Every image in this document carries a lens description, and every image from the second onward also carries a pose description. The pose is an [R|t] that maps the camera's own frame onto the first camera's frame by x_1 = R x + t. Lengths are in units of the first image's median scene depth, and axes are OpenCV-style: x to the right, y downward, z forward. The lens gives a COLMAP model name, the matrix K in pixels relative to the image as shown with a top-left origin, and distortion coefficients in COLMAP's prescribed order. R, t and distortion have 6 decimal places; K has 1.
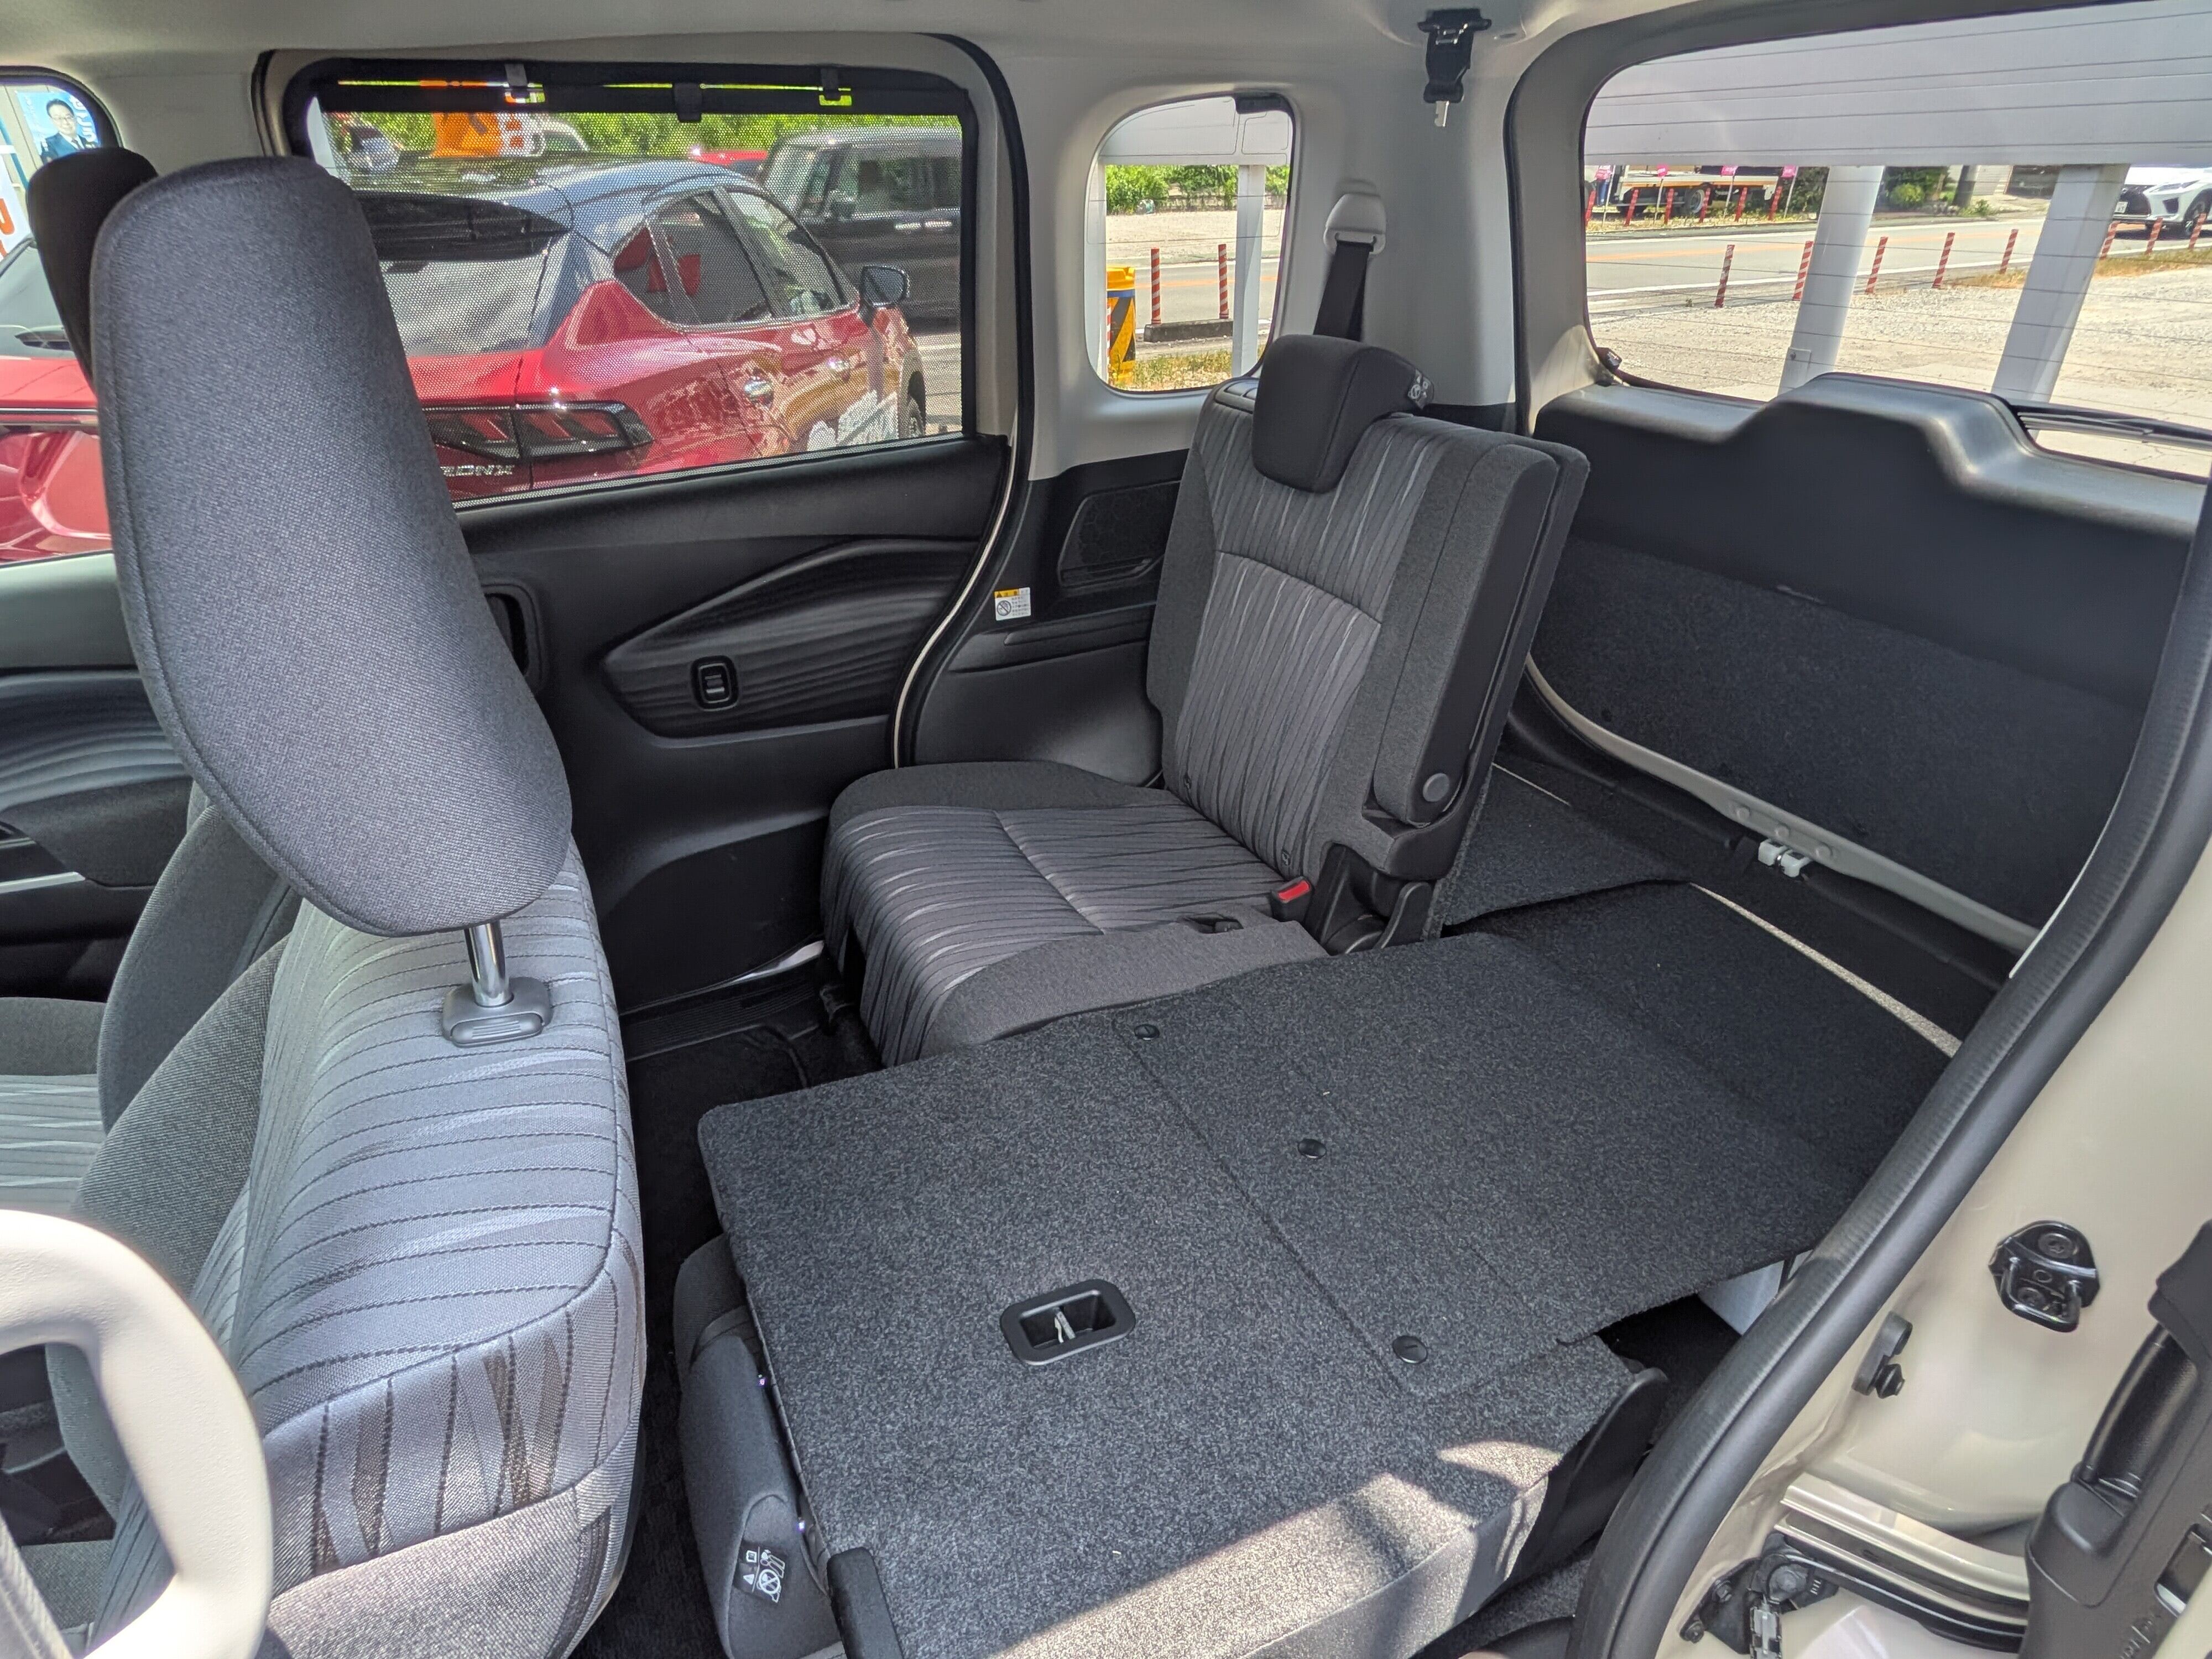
lens RADIAL K [[1220.7, 0, 1106.0], [0, 1220.7, 829.5], [0, 0, 1]] dist [0.003561, 0.000455]
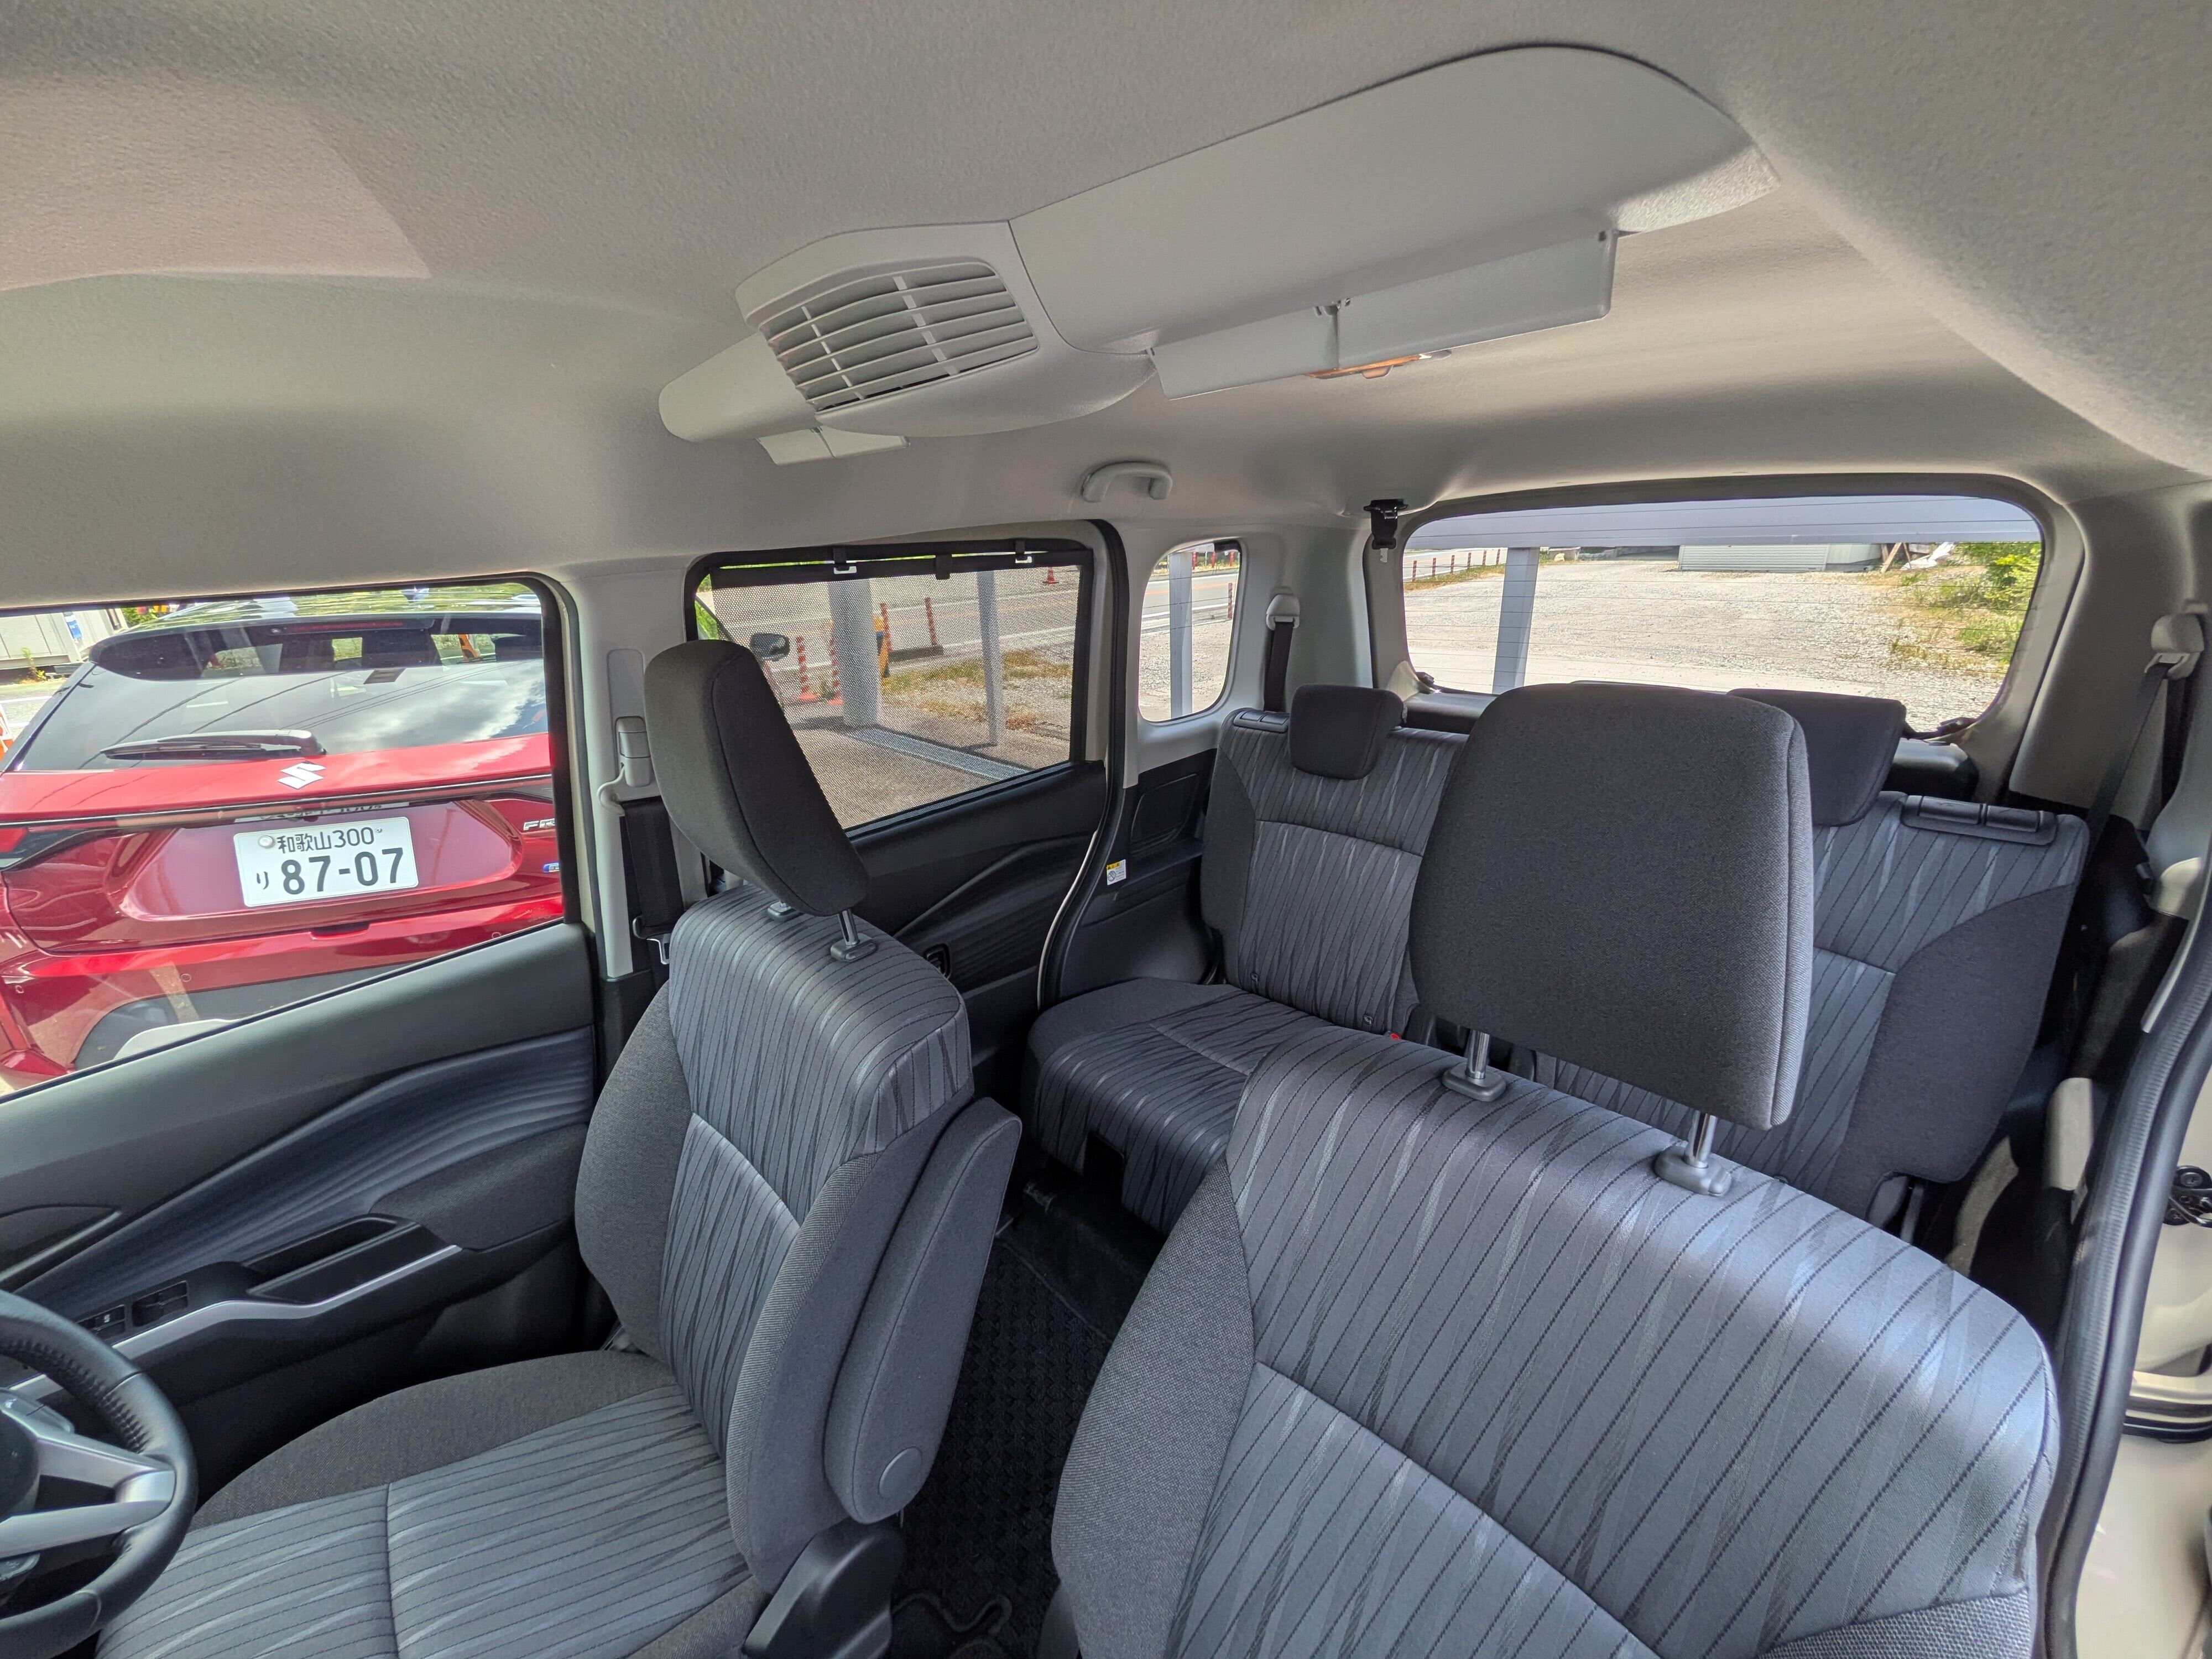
lens RADIAL K [[872.4, 0, 1106.0], [0, 872.4, 829.5], [0, 0, 1]] dist [0.001582, 0.000092]
pose [[0.945339, -0.125440, 0.300998, -0.404527], [0.176603, 0.972909, -0.149197, -0.087546], [-0.274128, 0.194199, 0.941881, 0.038298]]
